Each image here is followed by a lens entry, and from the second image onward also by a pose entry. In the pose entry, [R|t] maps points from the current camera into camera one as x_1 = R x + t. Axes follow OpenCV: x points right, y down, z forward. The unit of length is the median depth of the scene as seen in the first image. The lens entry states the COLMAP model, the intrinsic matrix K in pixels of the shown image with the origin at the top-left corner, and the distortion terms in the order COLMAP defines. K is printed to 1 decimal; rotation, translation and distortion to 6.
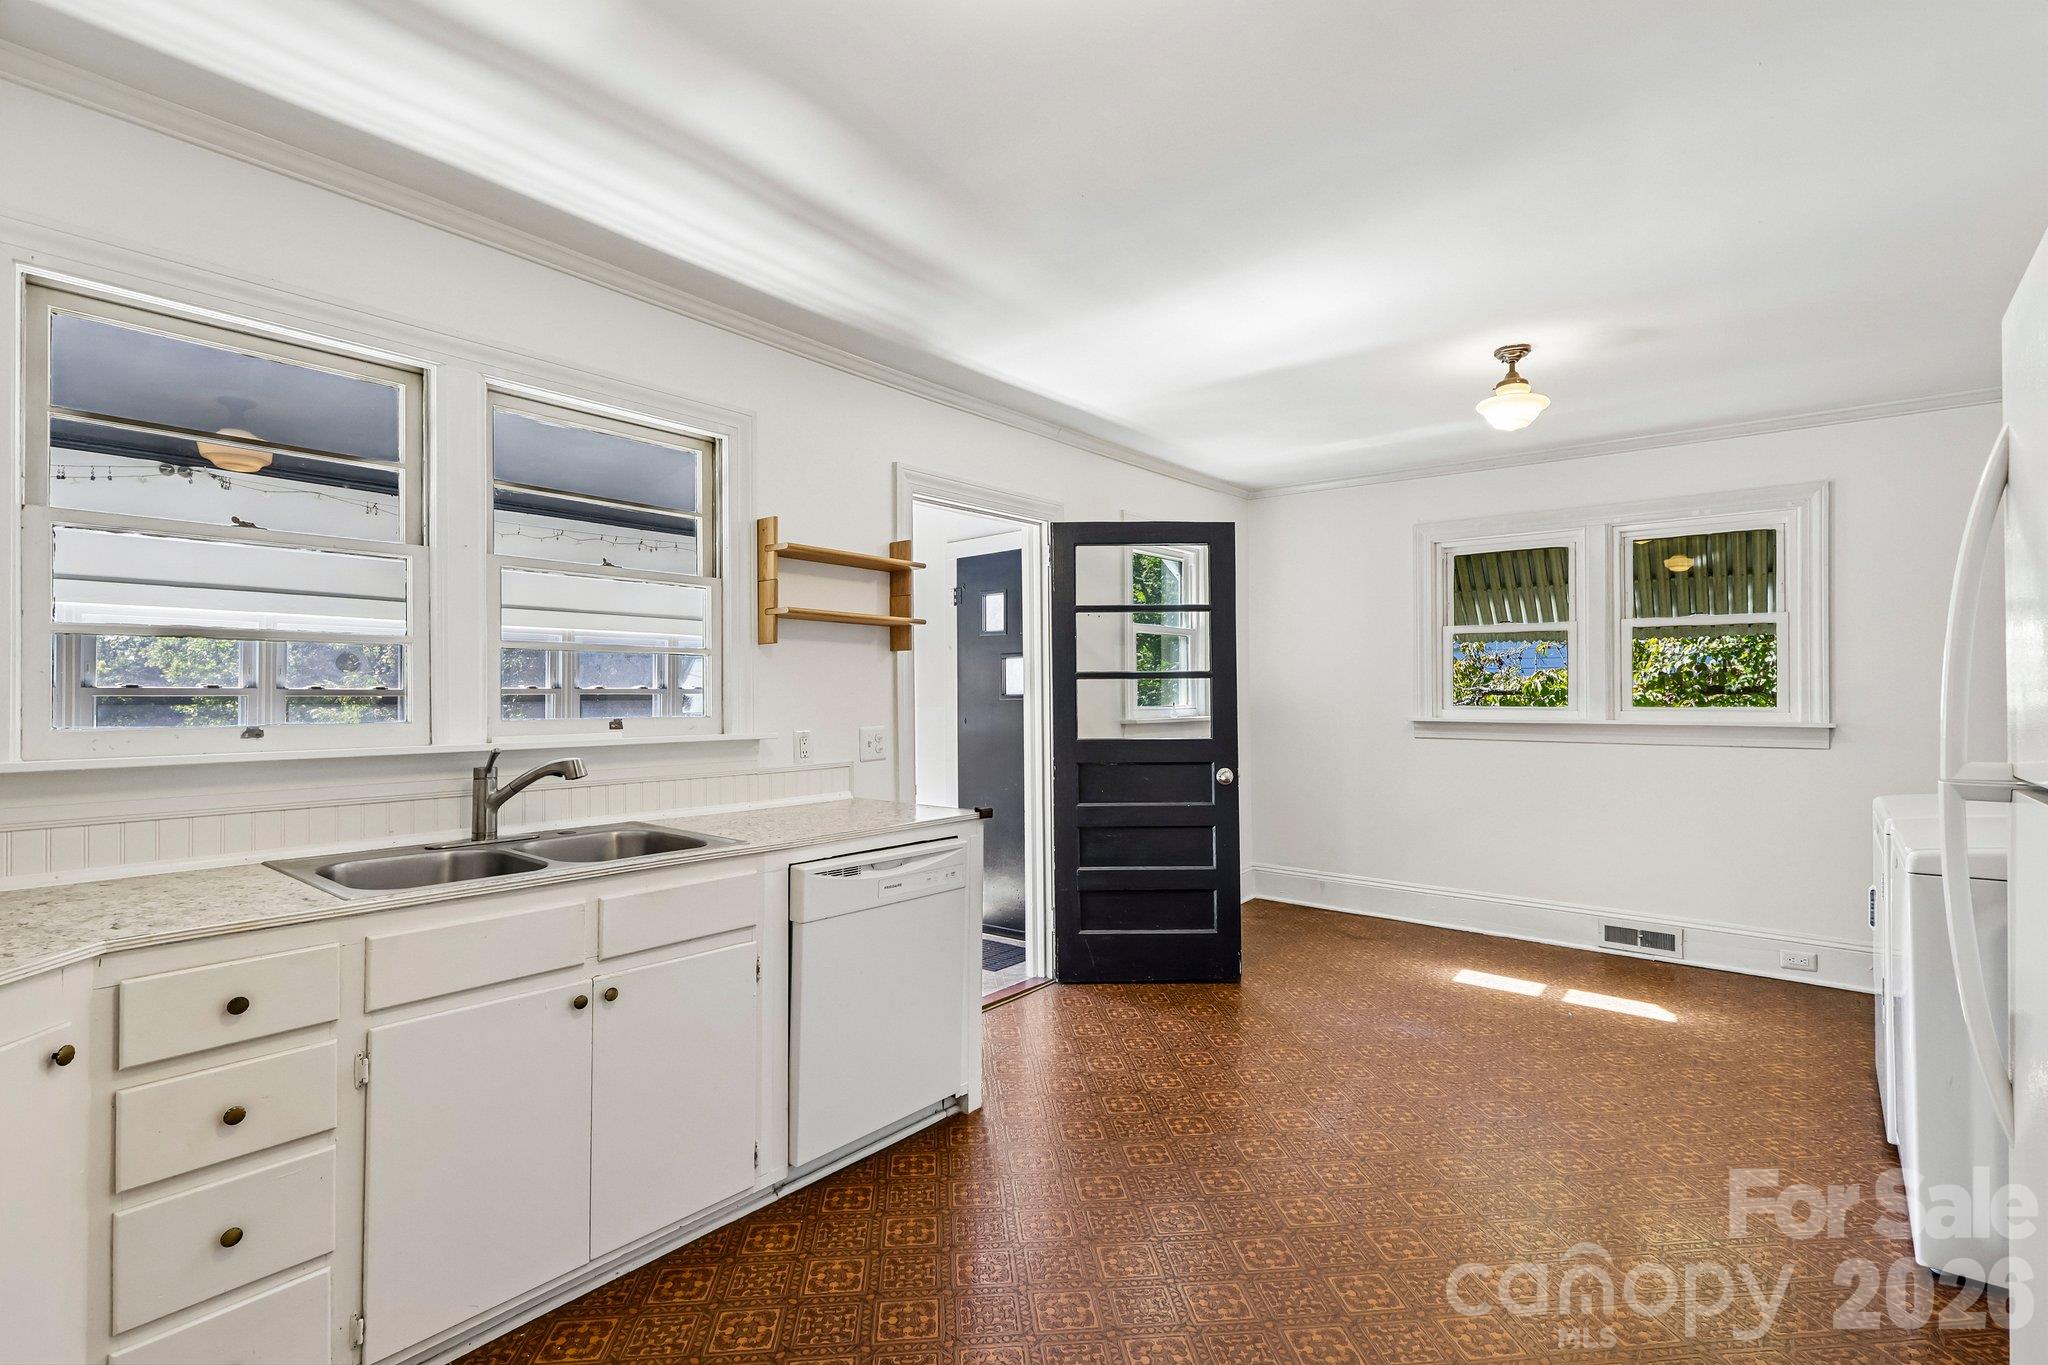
lens RADIAL K [[951.0, 0, 1034.1], [0, 951.0, 688.4], [0, 0, 1]] dist [0.000396, 0.000740]
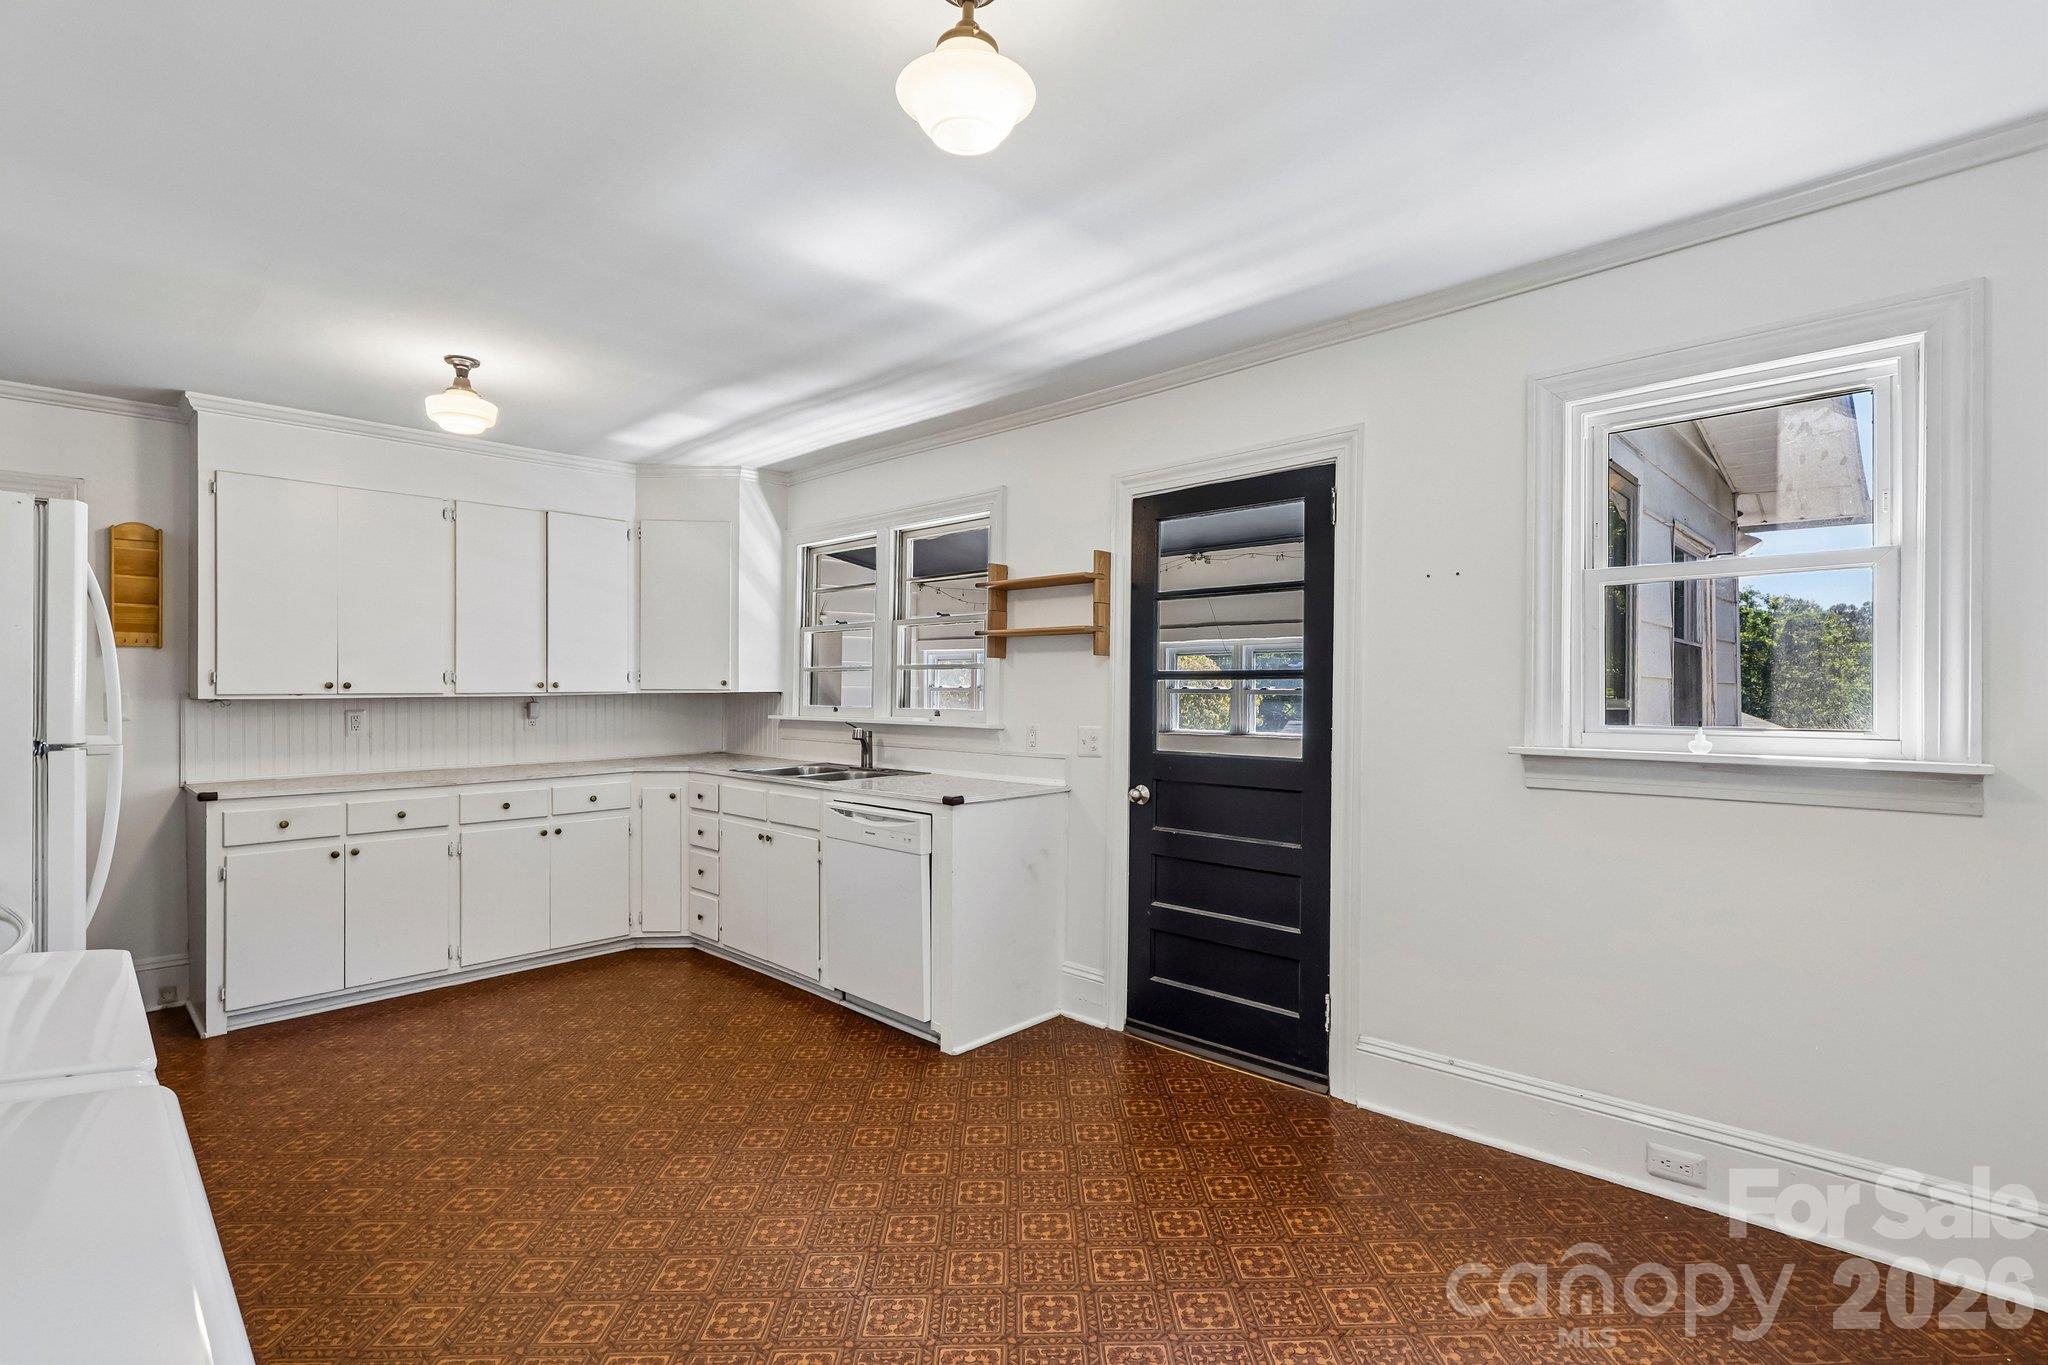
lens RADIAL K [[951.0, 0, 1034.1], [0, 951.0, 688.4], [0, 0, 1]] dist [0.000396, 0.000740]
pose [[-0.080545, 0.002799, -0.996747, 1.111324], [0.004386, 0.999987, 0.002454, -0.007214], [0.996741, -0.004174, -0.080557, 1.222722]]
